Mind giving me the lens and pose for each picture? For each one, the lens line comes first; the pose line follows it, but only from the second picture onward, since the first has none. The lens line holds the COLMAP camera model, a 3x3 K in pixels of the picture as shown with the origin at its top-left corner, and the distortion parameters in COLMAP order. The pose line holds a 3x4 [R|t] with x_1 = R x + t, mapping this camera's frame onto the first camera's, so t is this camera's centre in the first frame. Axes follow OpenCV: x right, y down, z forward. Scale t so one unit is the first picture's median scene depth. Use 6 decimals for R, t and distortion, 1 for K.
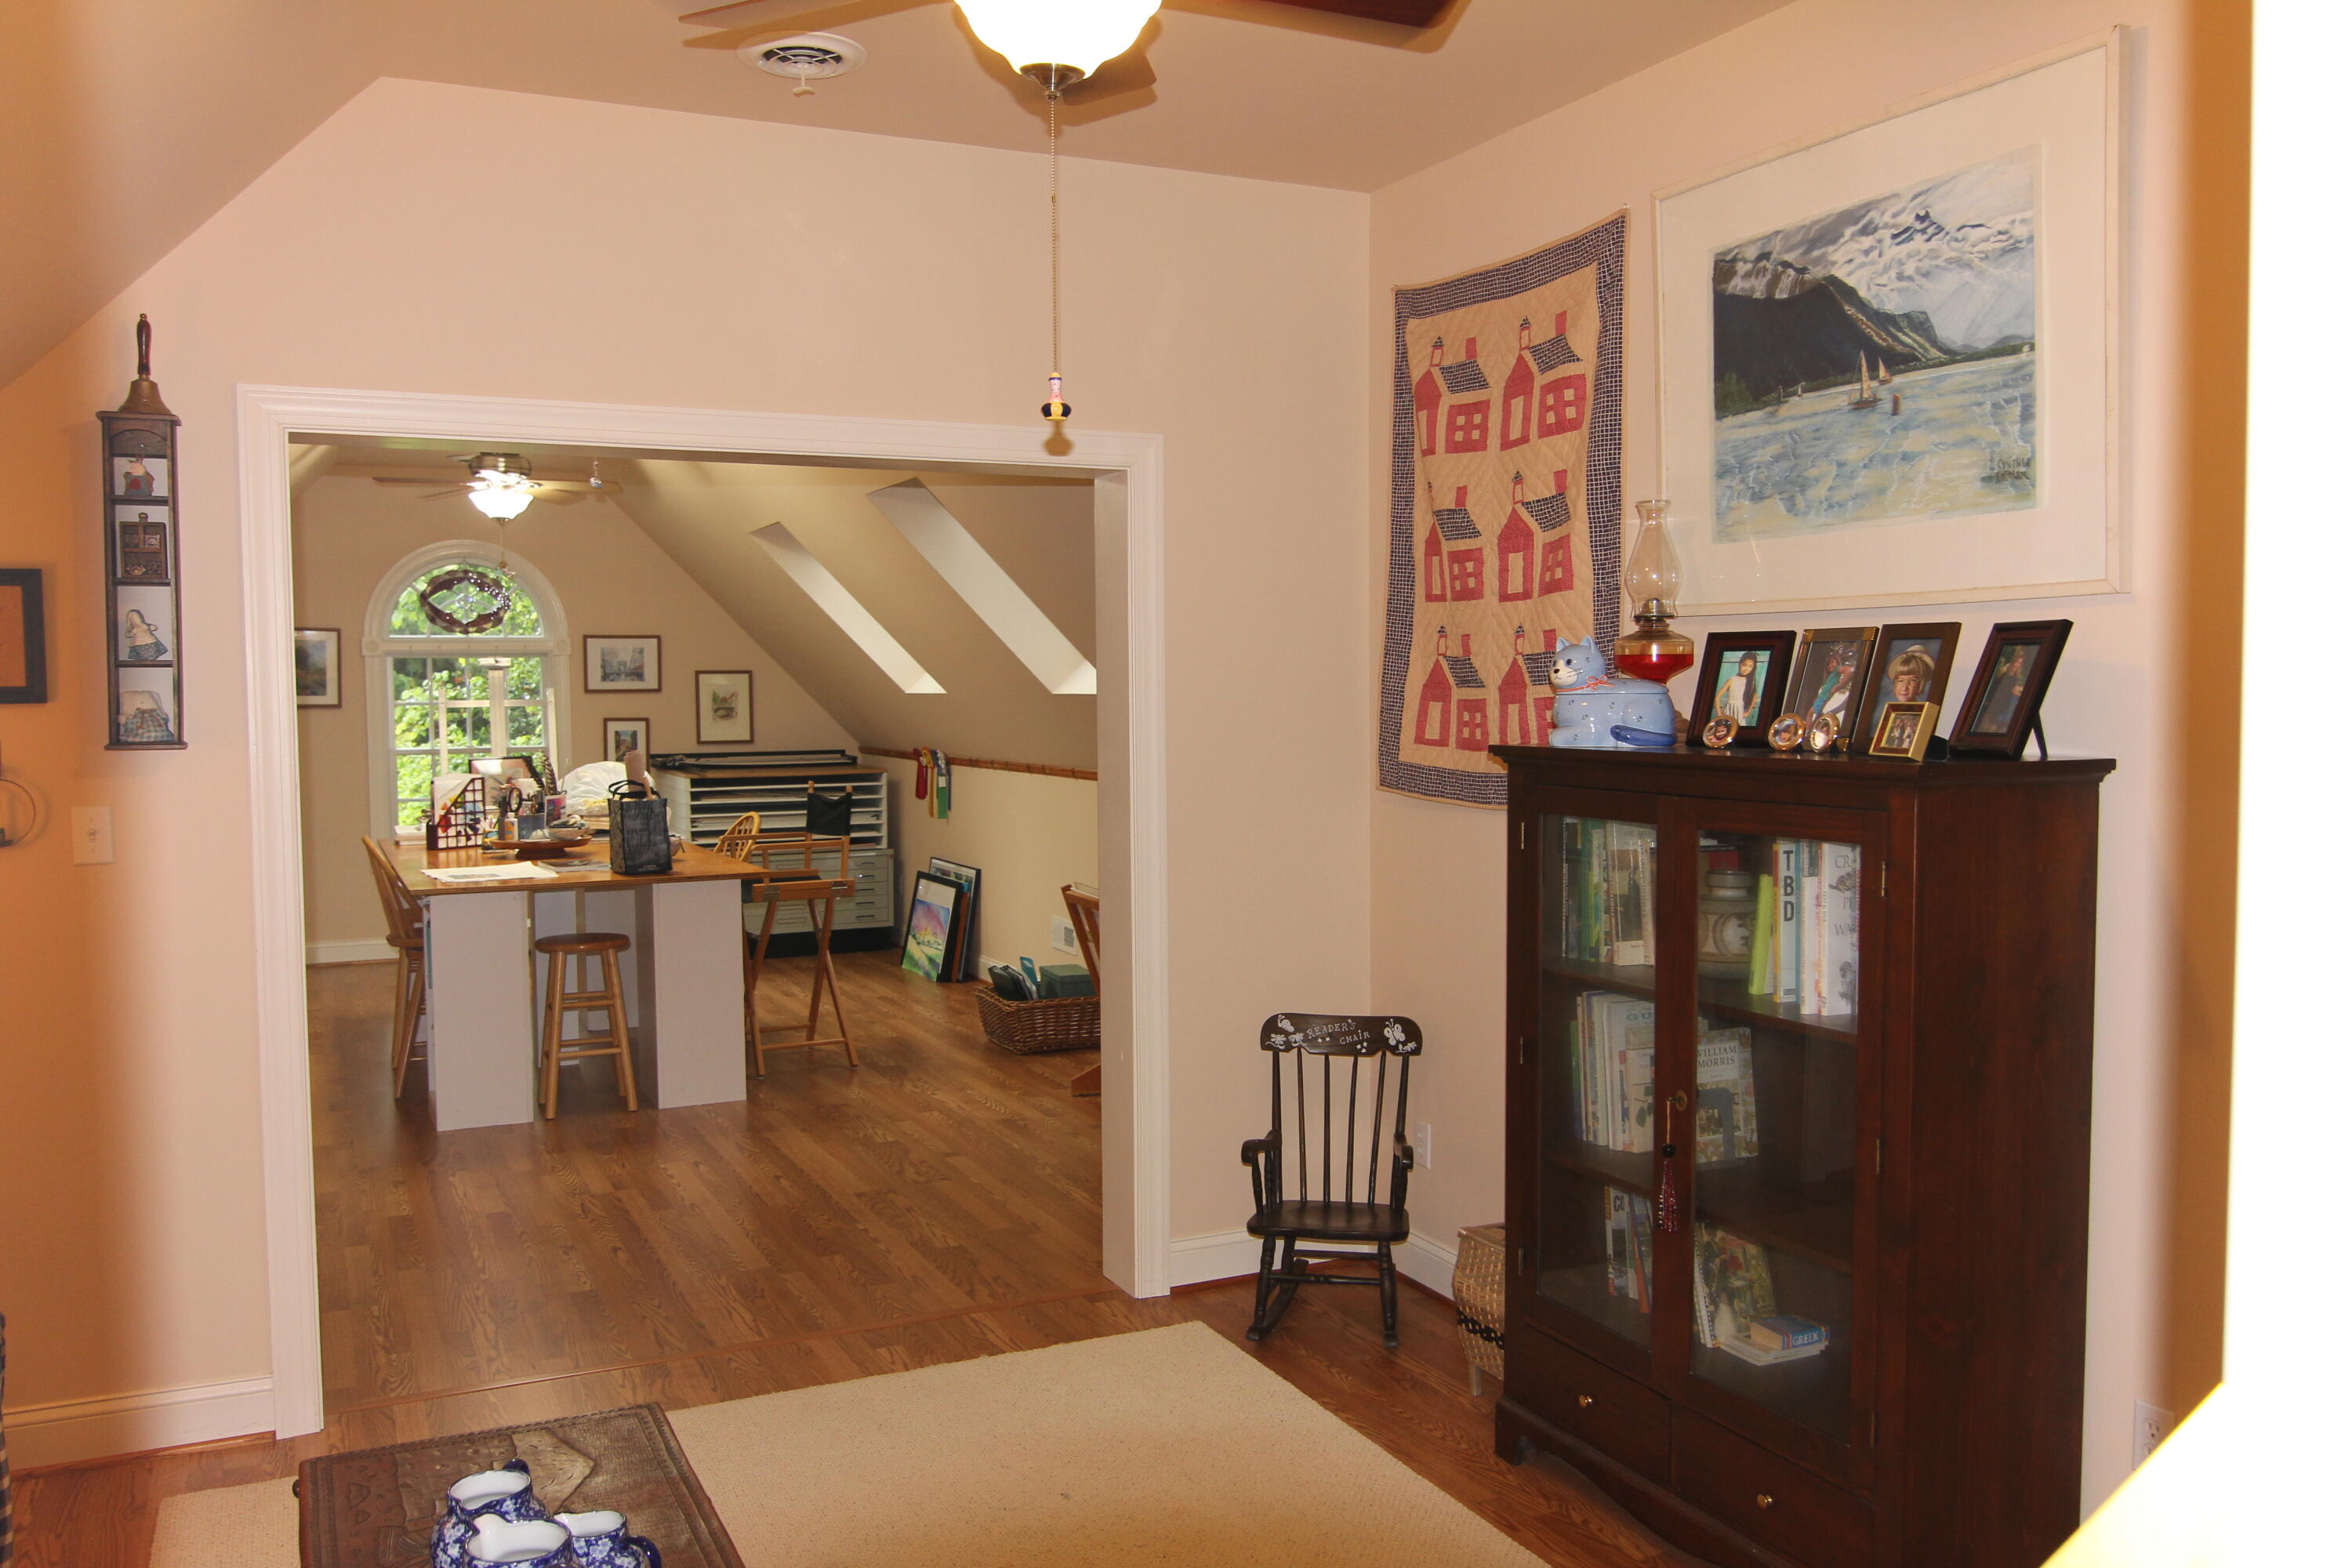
lens RADIAL K [[1951.4, 0, 1176.0], [0, 1951.4, 775.8], [0, 0, 1]] dist [-0.018123, -0.006398]
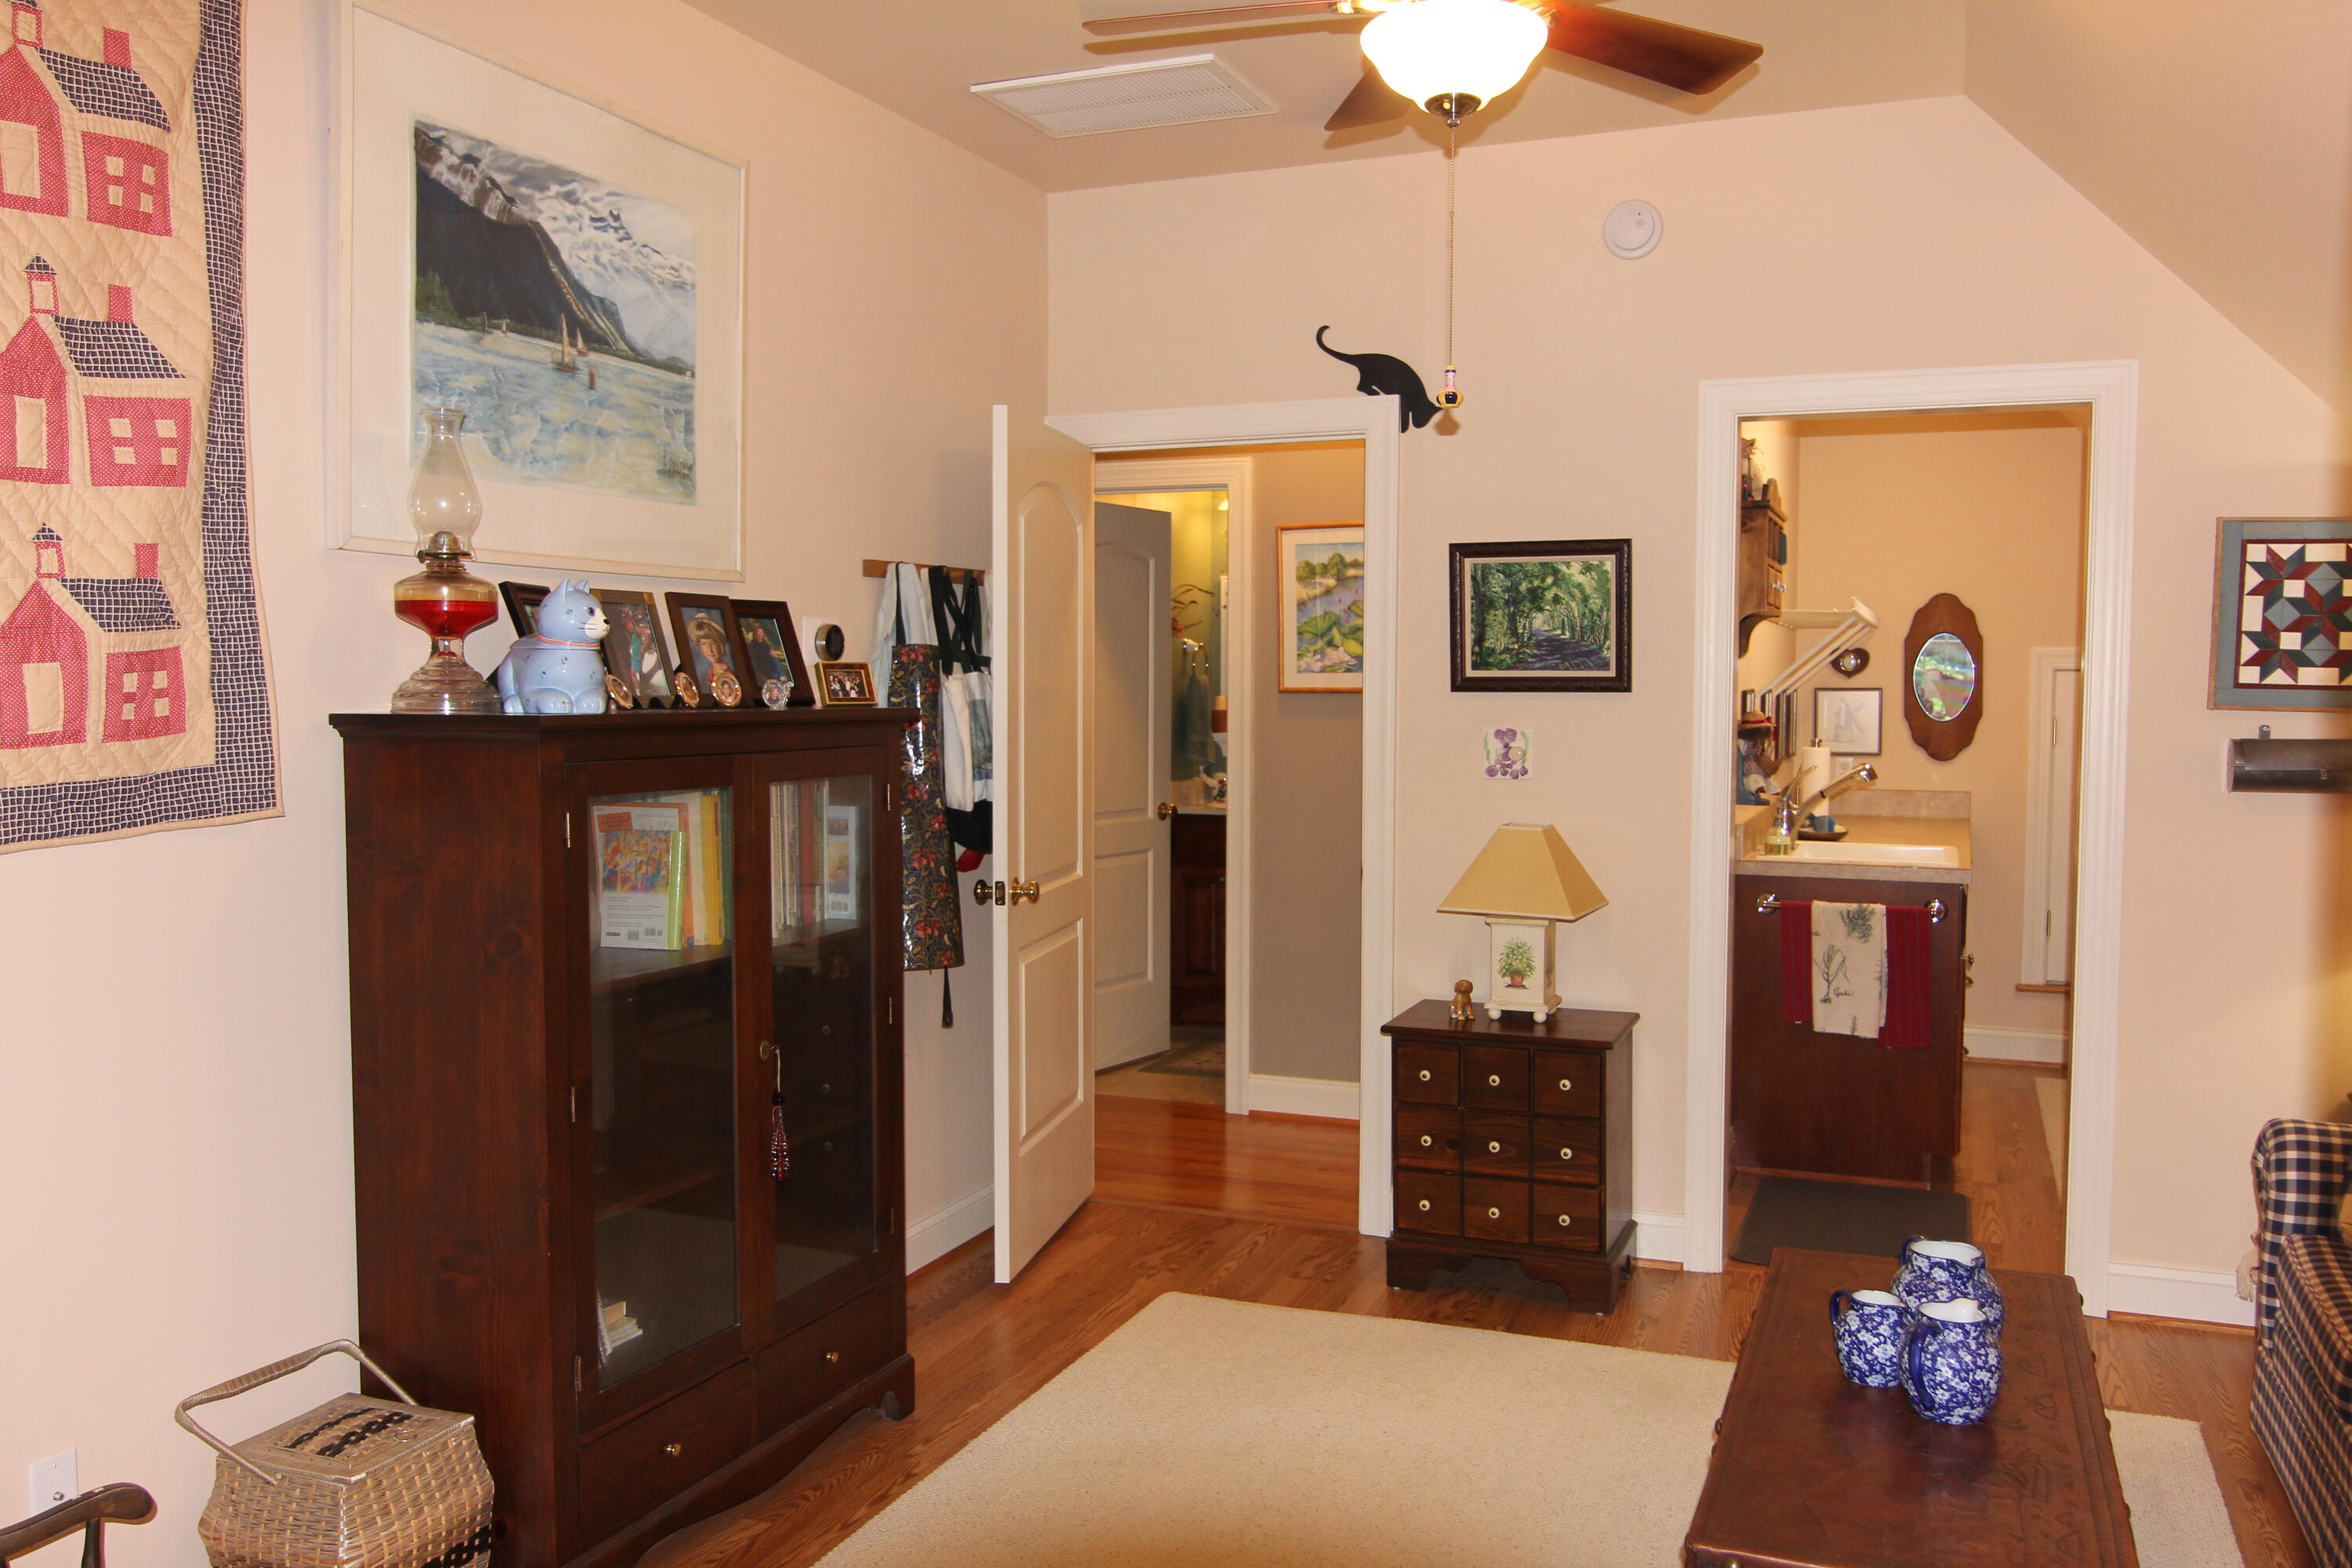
lens RADIAL K [[1889.7, 0, 1171.4], [0, 1889.7, 787.5], [0, 0, 1]] dist [-0.050094, 0.028751]
pose [[-0.688545, -0.034660, 0.724365, -0.576475], [0.038230, 0.995734, 0.083983, -0.043715], [-0.724185, 0.085519, -0.684282, 1.457914]]
